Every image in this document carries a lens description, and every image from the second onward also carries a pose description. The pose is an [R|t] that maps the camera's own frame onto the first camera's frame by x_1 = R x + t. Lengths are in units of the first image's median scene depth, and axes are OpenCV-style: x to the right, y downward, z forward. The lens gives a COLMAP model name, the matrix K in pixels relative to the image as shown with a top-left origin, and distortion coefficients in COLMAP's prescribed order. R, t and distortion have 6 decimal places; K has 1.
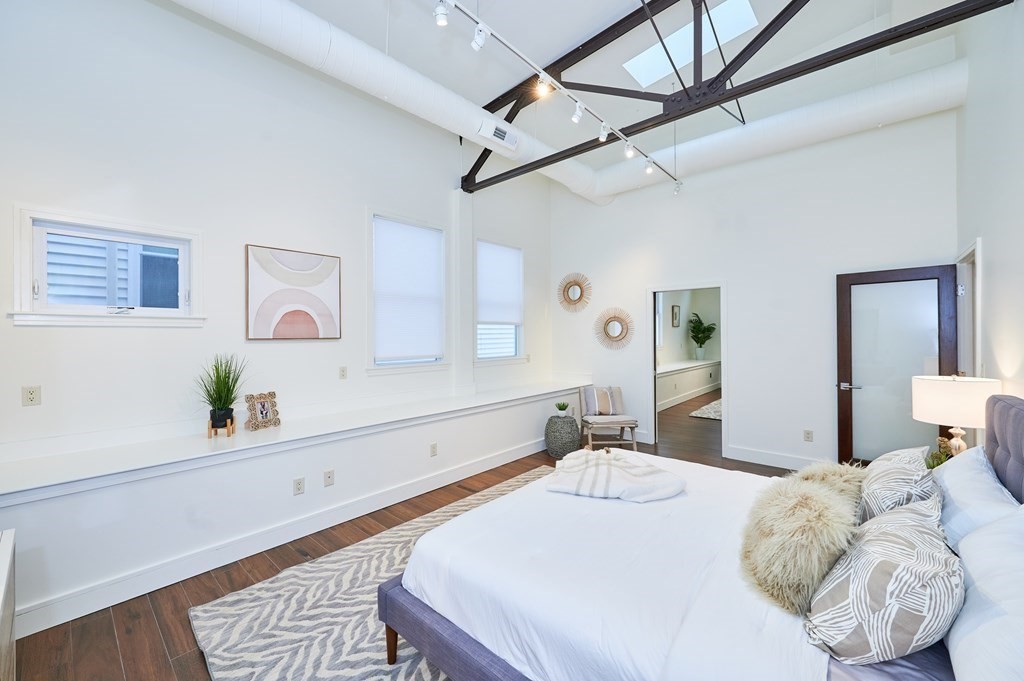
lens RADIAL K [[407.2, 0, 508.6], [0, 407.2, 340.2], [0, 0, 1]] dist [-0.002463, -0.000337]
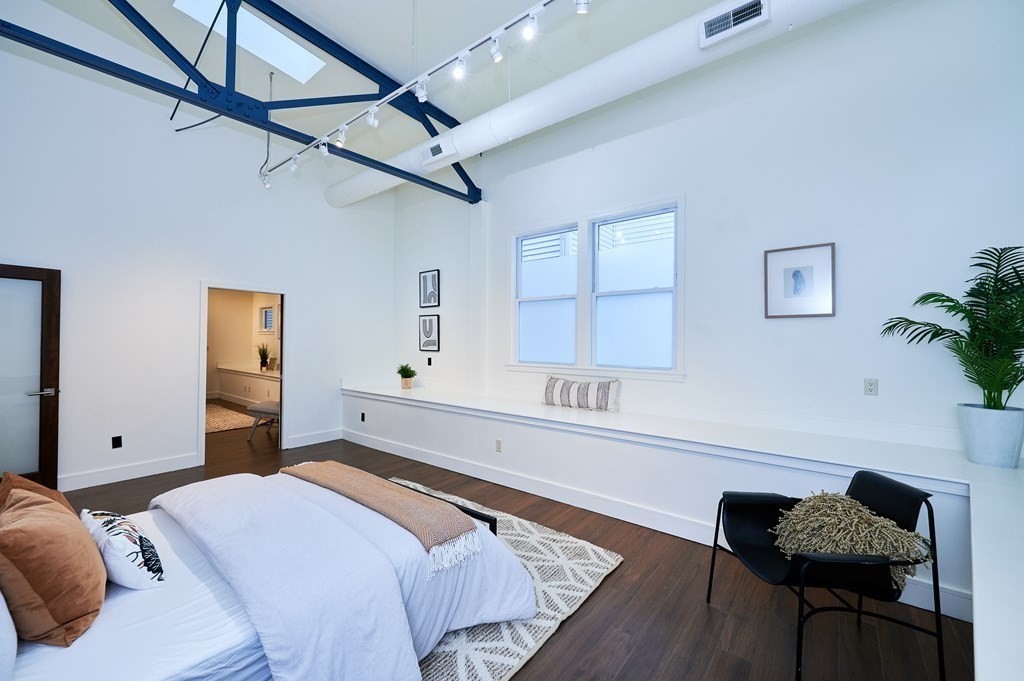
lens RADIAL K [[400.3, 0, 508.6], [0, 400.3, 336.6], [0, 0, 1]] dist [0.000635, 0.000004]
pose [[0.073872, -0.001135, -0.997267, 1.966964], [-0.021999, 0.999754, -0.002768, -0.036880], [0.997025, 0.022143, 0.073829, 2.115365]]
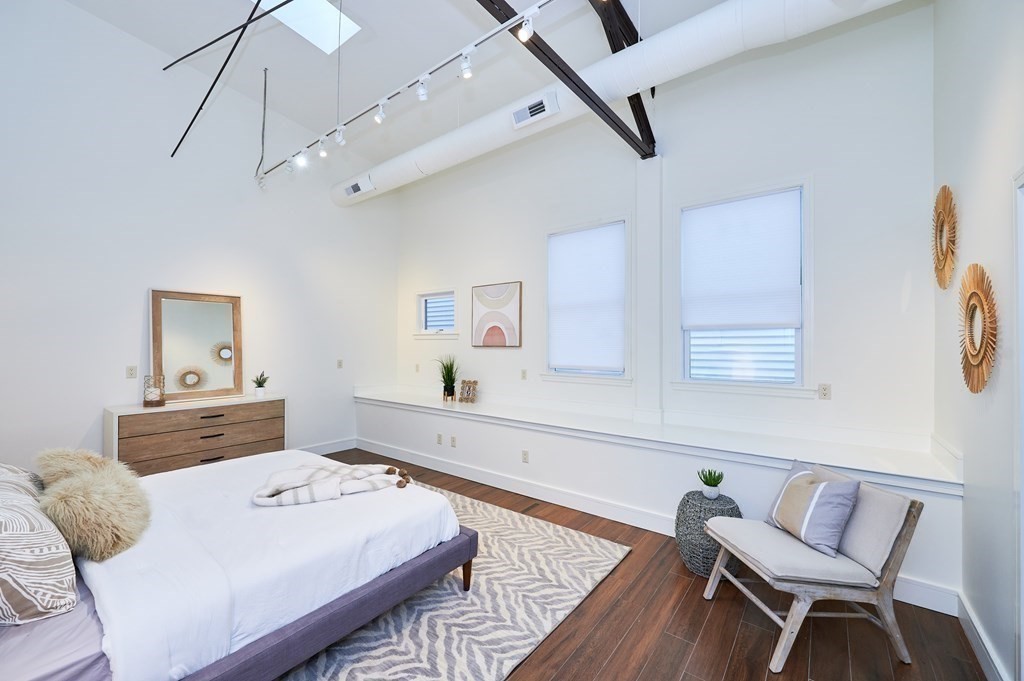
lens RADIAL K [[408.1, 0, 516.8], [0, 408.1, 344.7], [0, 0, 1]] dist [-0.001107, -0.000068]
pose [[0.076735, 0.008287, -0.997017, 0.873434], [-0.017650, 0.999820, 0.006951, -0.019532], [0.996895, 0.017064, 0.076868, 0.935638]]
